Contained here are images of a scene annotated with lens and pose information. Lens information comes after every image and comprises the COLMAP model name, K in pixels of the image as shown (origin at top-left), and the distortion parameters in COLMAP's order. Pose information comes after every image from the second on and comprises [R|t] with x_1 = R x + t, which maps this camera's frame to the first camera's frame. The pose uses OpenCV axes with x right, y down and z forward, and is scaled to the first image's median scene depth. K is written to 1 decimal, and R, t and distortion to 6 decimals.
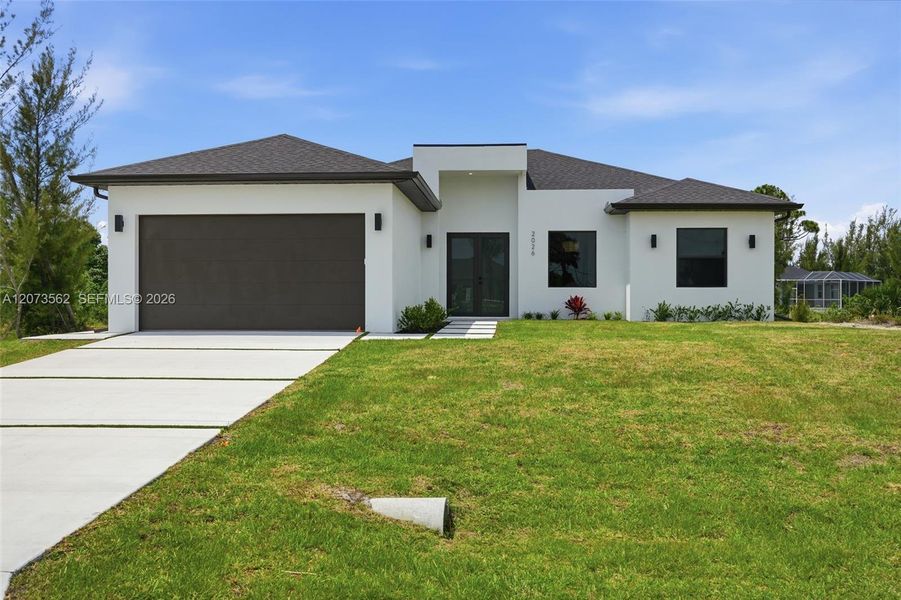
lens RADIAL K [[910.5, 0, 450.5], [0, 910.5, 300.0], [0, 0, 1]] dist [-0.001859, -0.004062]
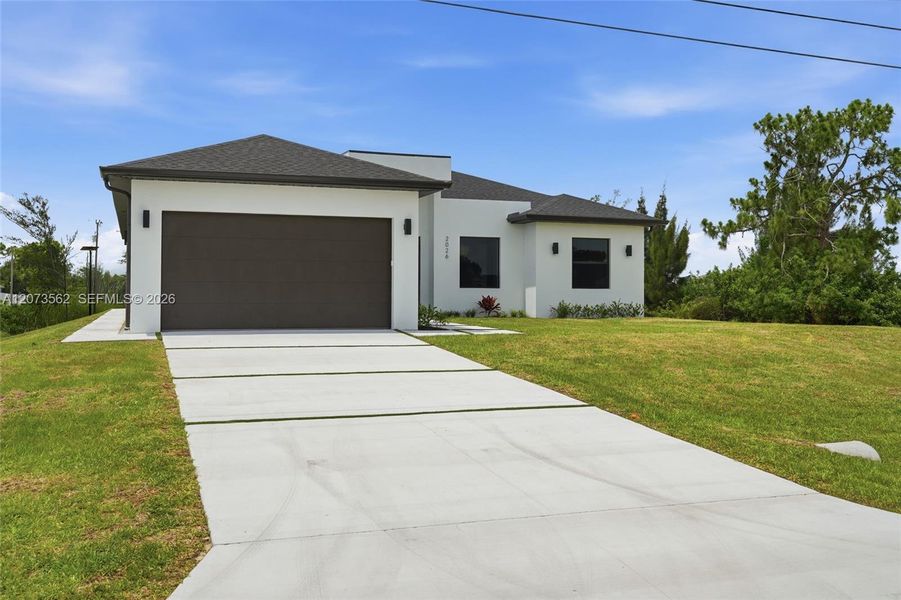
lens RADIAL K [[925.1, 0, 450.5], [0, 925.1, 300.0], [0, 0, 1]] dist [0.007350, 0.001056]
pose [[0.919295, 0.001390, 0.393566, -0.361914], [-0.001694, 0.999998, 0.000426, 0.000169], [-0.393565, -0.001058, 0.919296, -0.020409]]
